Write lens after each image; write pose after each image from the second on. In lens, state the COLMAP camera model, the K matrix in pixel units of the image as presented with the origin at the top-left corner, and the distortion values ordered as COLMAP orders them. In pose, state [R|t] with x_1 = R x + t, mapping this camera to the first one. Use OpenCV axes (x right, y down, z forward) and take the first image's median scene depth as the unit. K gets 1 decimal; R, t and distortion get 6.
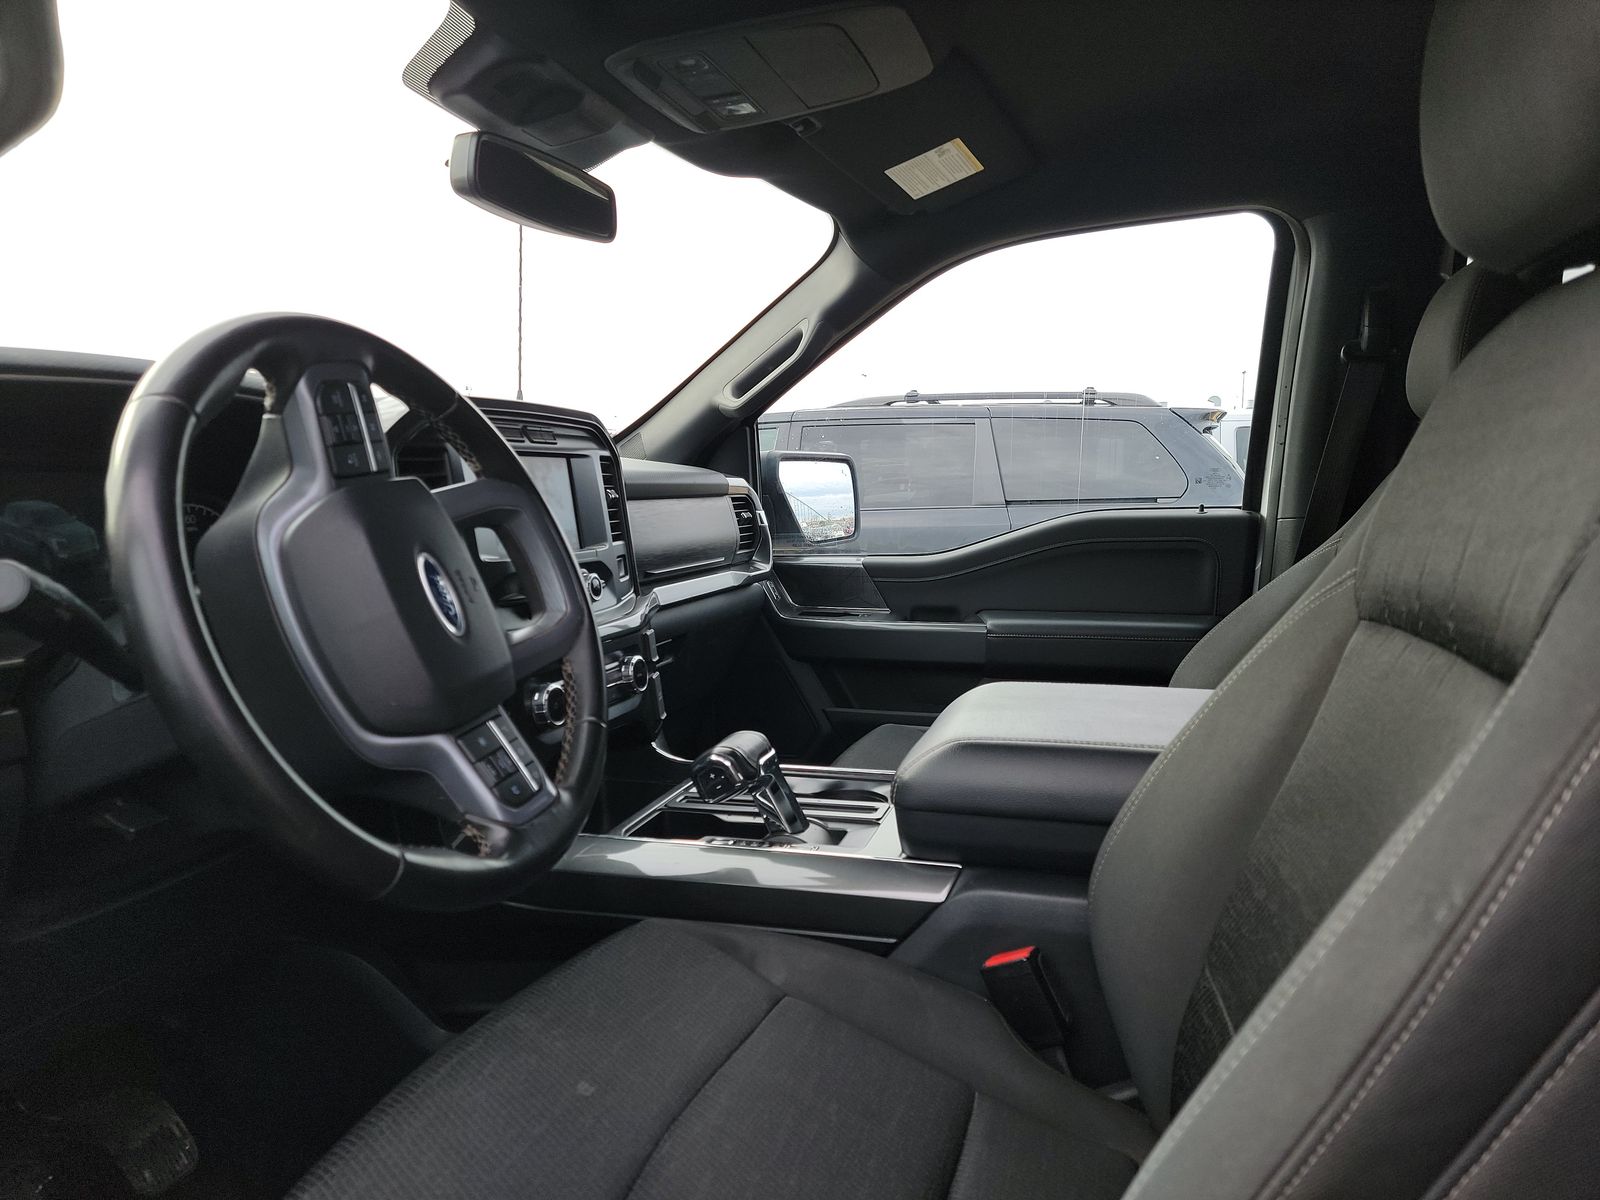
lens RADIAL K [[1107.1, 0, 810.1], [0, 1107.1, 591.4], [0, 0, 1]] dist [0.066273, -0.052291]
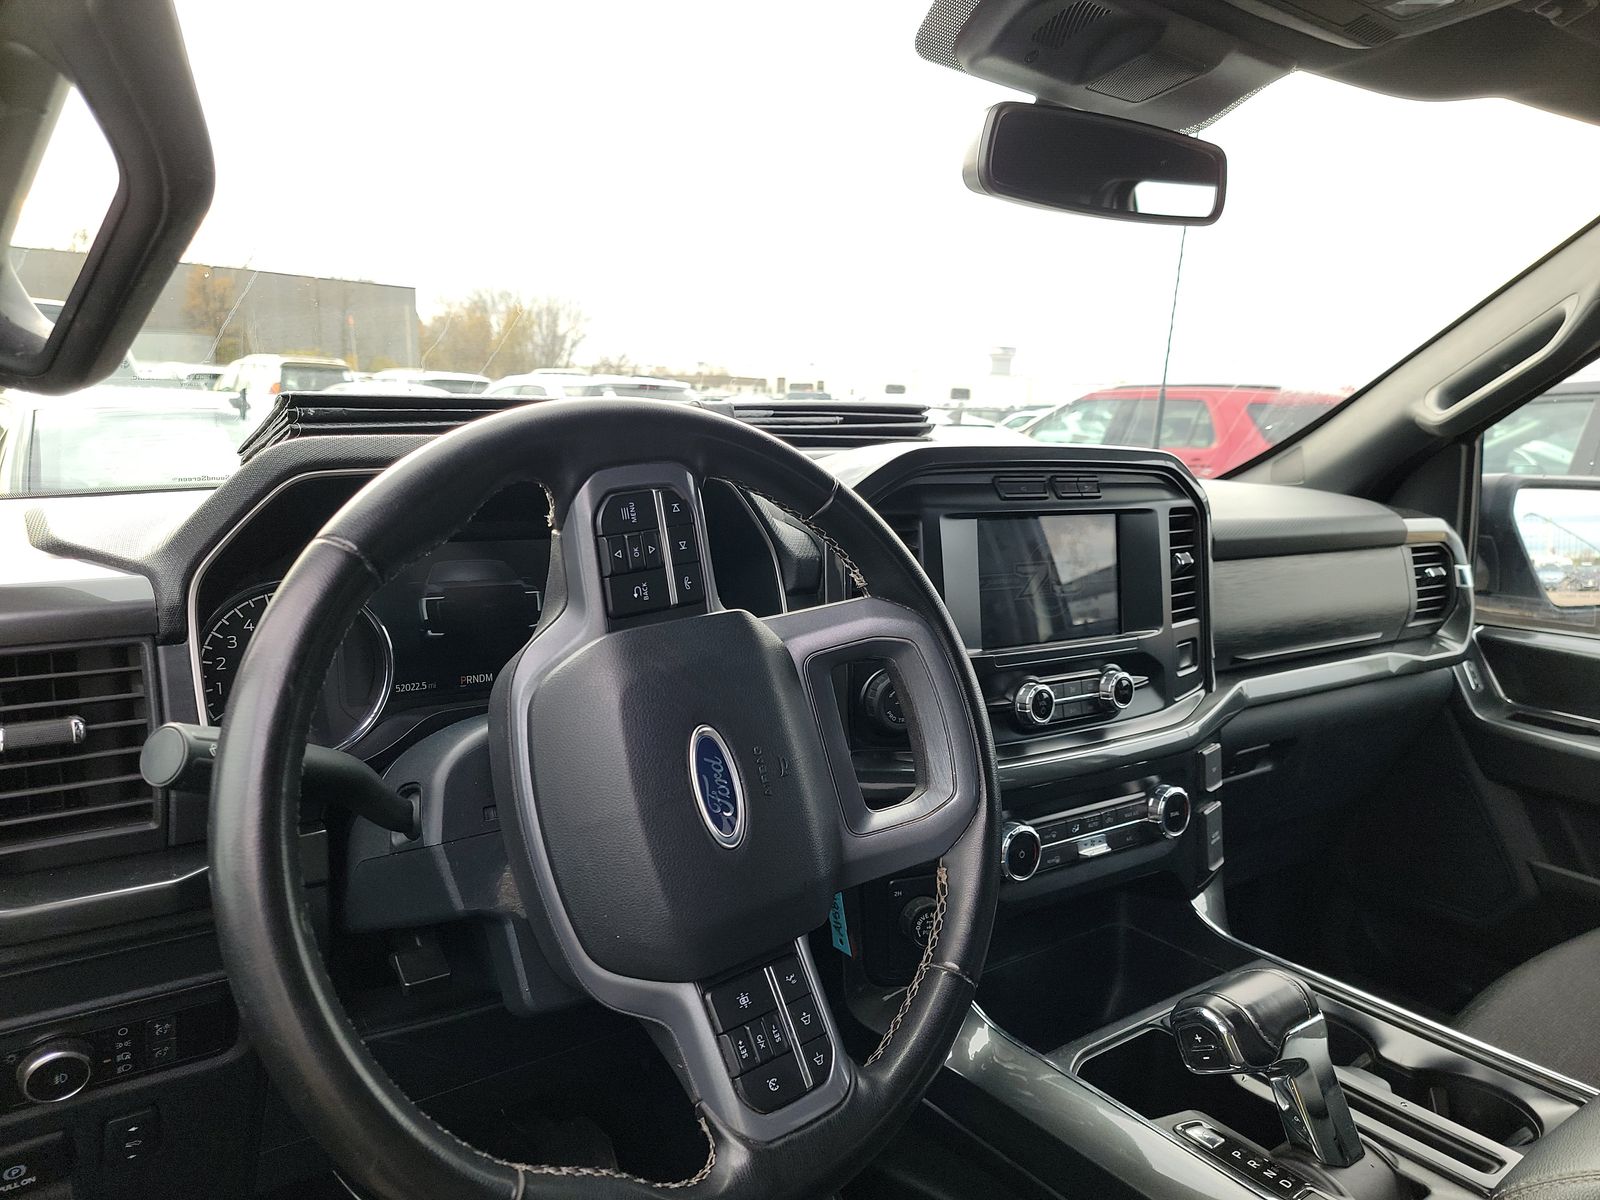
lens RADIAL K [[1107.1, 0, 810.1], [0, 1107.1, 591.4], [0, 0, 1]] dist [0.066273, -0.052291]
pose [[0.797680, 0.127777, -0.589389, 0.067431], [-0.100848, 0.991798, 0.078528, -0.098611], [0.594589, -0.003202, 0.804023, 0.239888]]
